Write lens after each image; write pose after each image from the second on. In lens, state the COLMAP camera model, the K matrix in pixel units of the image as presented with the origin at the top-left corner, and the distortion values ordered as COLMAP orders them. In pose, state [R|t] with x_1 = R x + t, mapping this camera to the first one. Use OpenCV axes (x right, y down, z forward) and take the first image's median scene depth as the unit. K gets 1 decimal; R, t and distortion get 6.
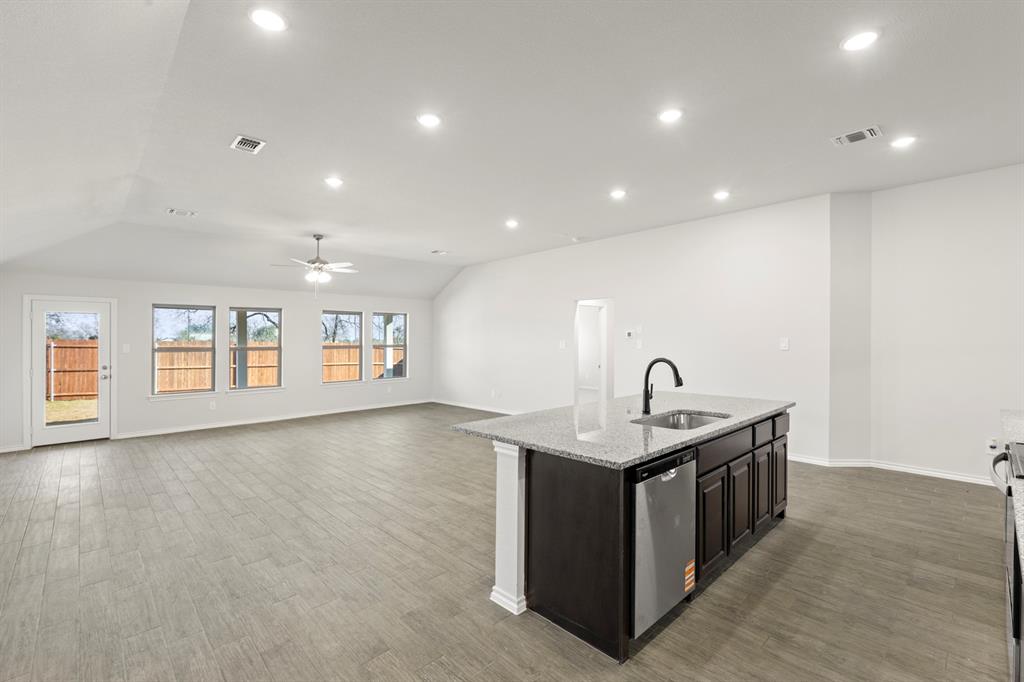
lens RADIAL K [[437.9, 0, 508.6], [0, 437.9, 337.8], [0, 0, 1]] dist [-0.008720, 0.004074]
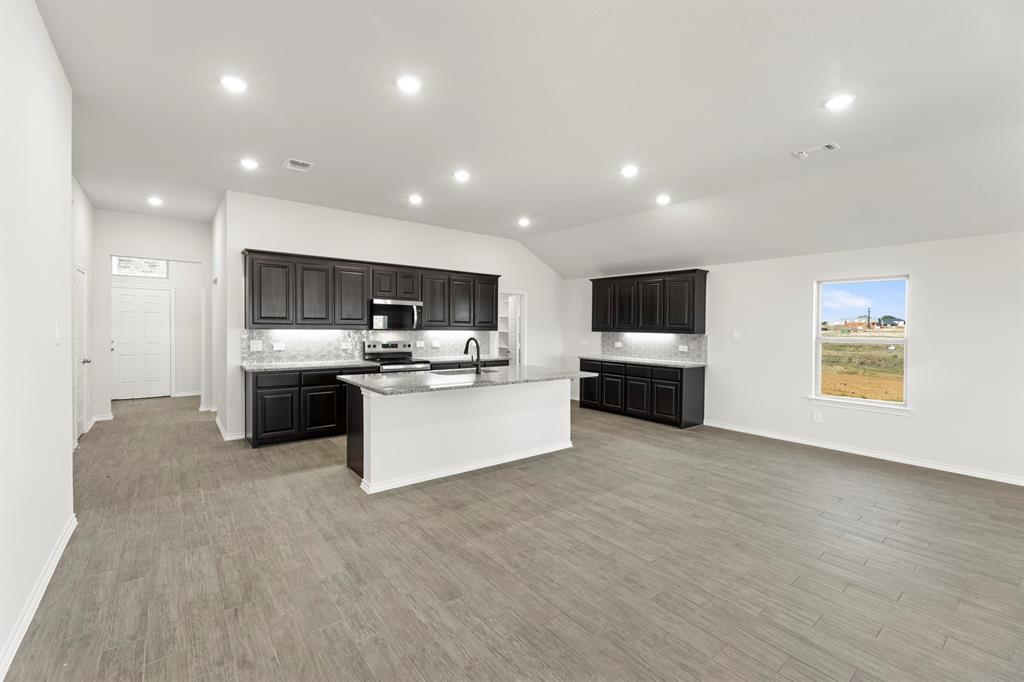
lens RADIAL K [[422.7, 0, 492.5], [0, 422.7, 337.1], [0, 0, 1]] dist [-0.001230, -0.000009]
pose [[-0.994455, -0.008547, 0.104816, 0.050275], [-0.006199, 0.999723, 0.022701, 0.004215], [-0.104981, 0.021926, -0.994233, 1.141372]]
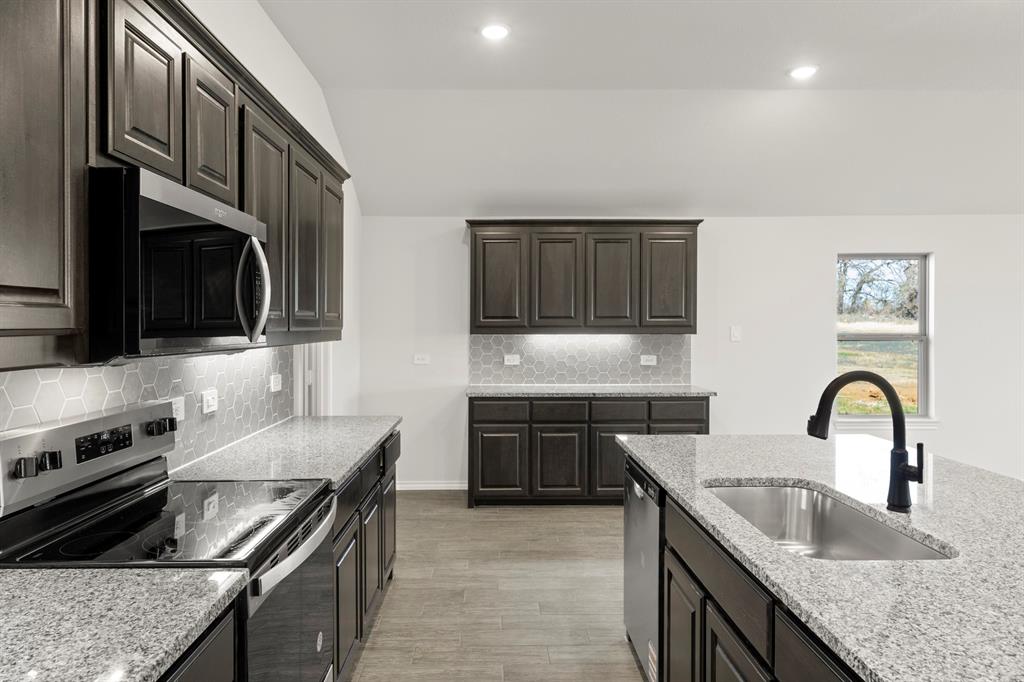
lens RADIAL K [[633.5, 0, 482.0], [0, 633.5, 333.9], [0, 0, 1]] dist [0.055496, 0.000298]
pose [[-0.682163, 0.018665, -0.730962, 0.464363], [0.006573, 0.999790, 0.019395, -0.001907], [0.731171, 0.008426, -0.682142, 0.519301]]
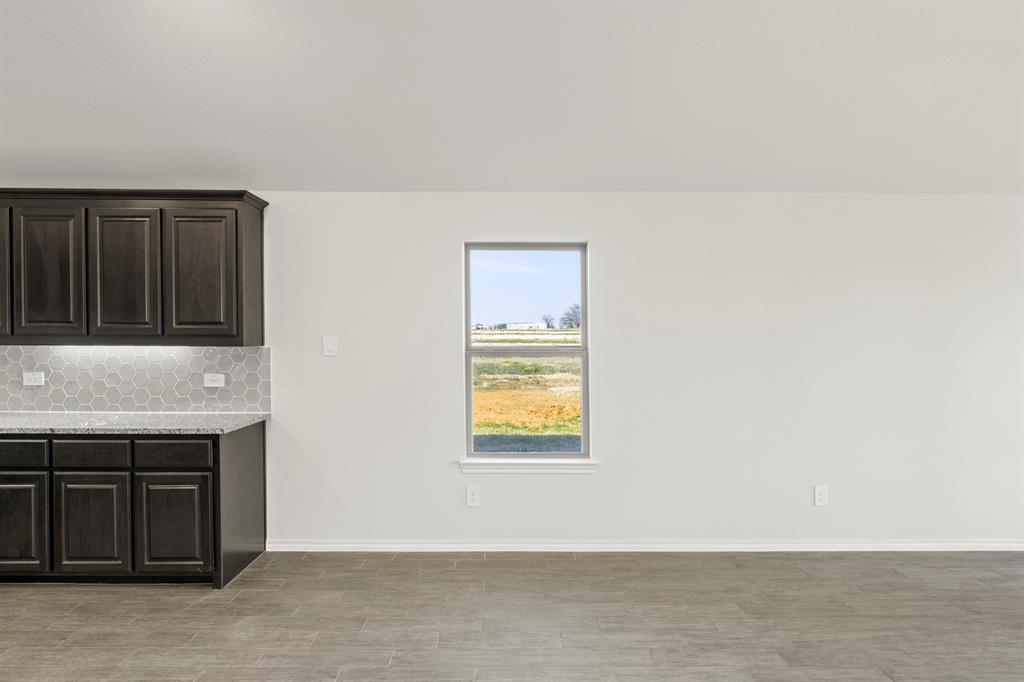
lens RADIAL K [[576.2, 0, 507.4], [0, 576.2, 340.4], [0, 0, 1]] dist [-0.042451, 0.023836]
pose [[-0.682496, 0.012690, -0.730779, -0.077230], [0.001917, 0.999877, 0.015572, 0.002578], [0.730887, 0.009227, -0.682436, 0.705482]]
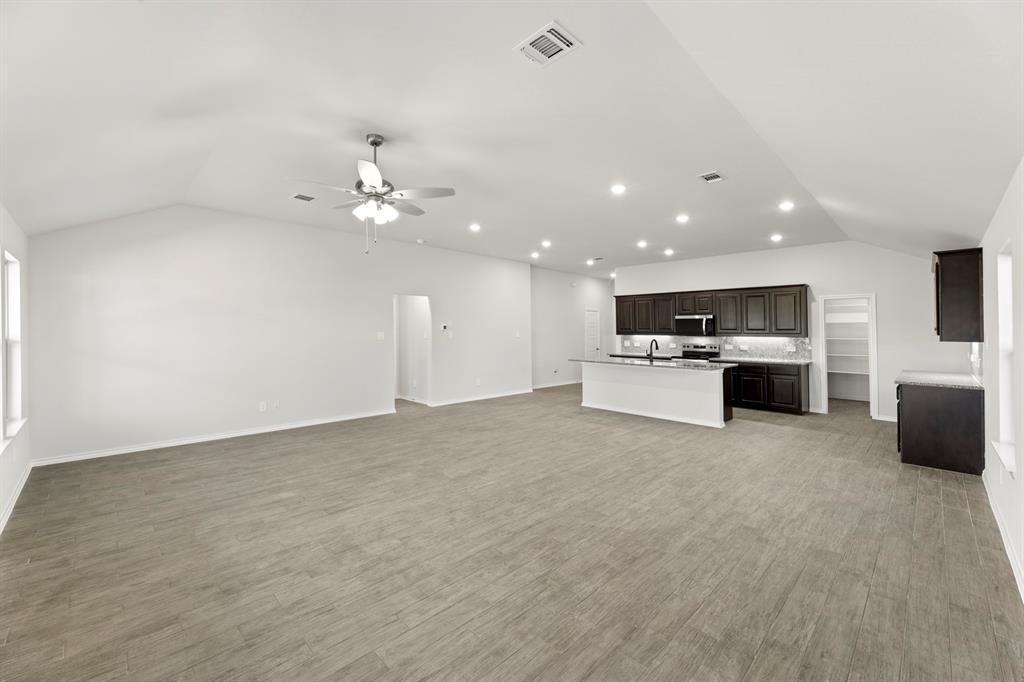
lens RADIAL K [[422.7, 0, 492.5], [0, 422.7, 337.1], [0, 0, 1]] dist [-0.001230, -0.000009]
pose [[0.010295, -0.005213, 0.999933, -0.963615], [-0.009394, 0.999942, 0.005310, 0.014244], [-0.999903, -0.009448, 0.010245, 0.867348]]
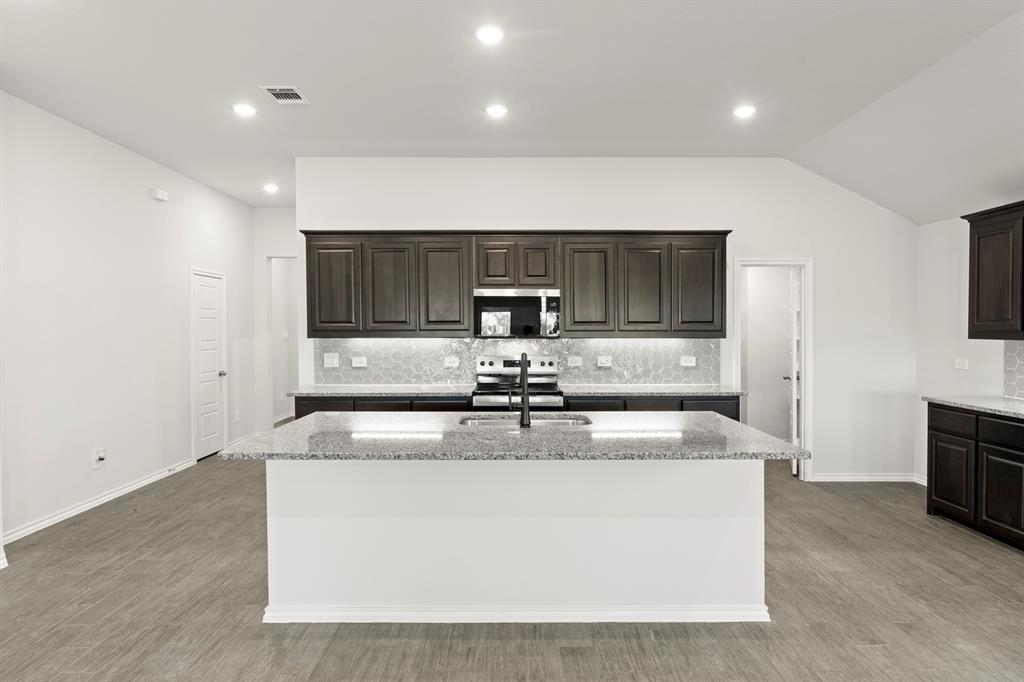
lens RADIAL K [[576.0, 0, 526.4], [0, 576.0, 337.0], [0, 0, 1]] dist [-0.002807, -0.000358]
pose [[-0.735586, -0.002137, 0.677428, -0.171172], [0.004914, 0.999952, 0.008490, 0.003521], [-0.677413, 0.009574, -0.735540, 0.802962]]
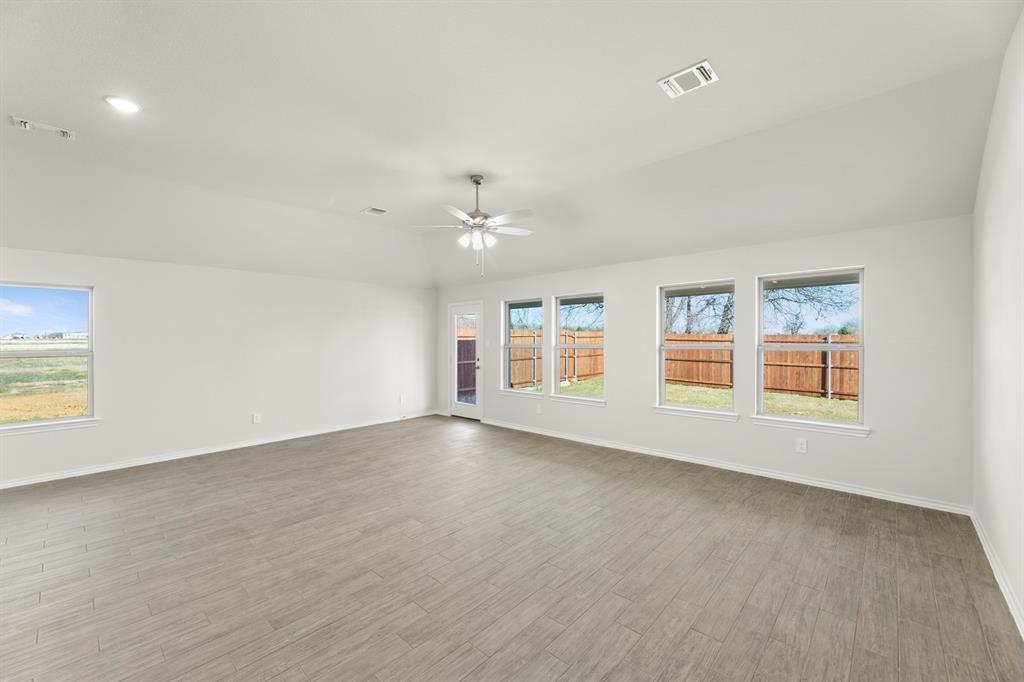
lens RADIAL K [[413.3, 0, 514.9], [0, 413.3, 341.5], [0, 0, 1]] dist [0.000304, 0.000537]
pose [[0.075020, 0.015655, -0.997059, 0.178833], [0.013616, 0.999767, 0.016722, 0.004324], [0.997089, -0.014830, 0.074789, 1.024005]]
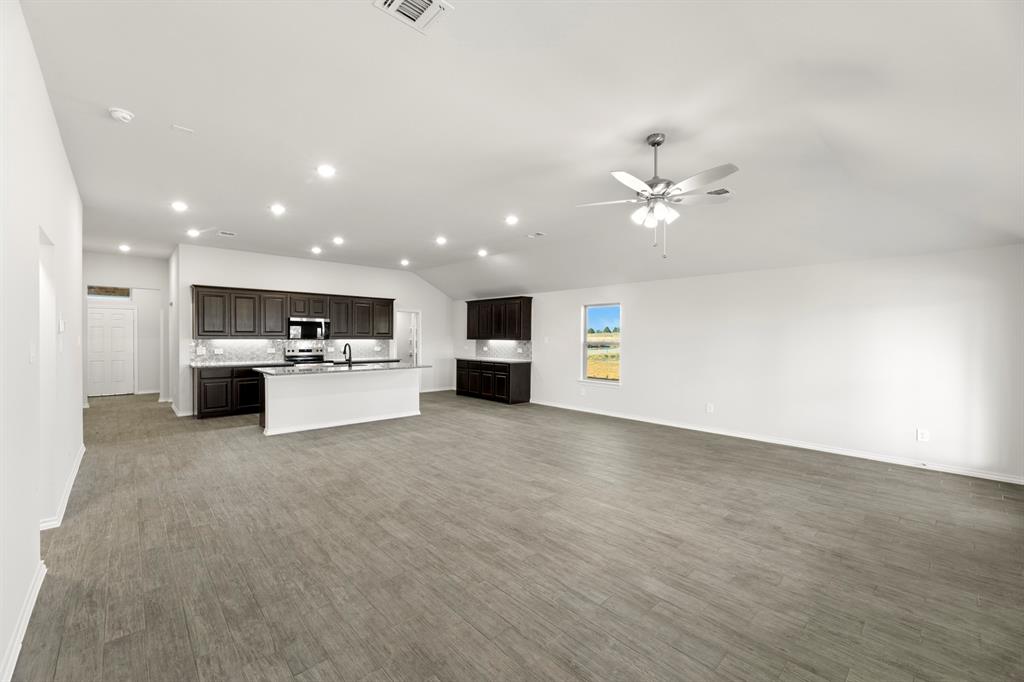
lens RADIAL K [[420.6, 0, 512.0], [0, 420.6, 341.0], [0, 0, 1]] dist [-0.005055, -0.000062]
pose [[-0.999961, 0.001570, 0.008647, -0.276515], [0.001638, 0.999968, 0.007868, 0.007400], [-0.008634, 0.007882, -0.999932, 1.526919]]
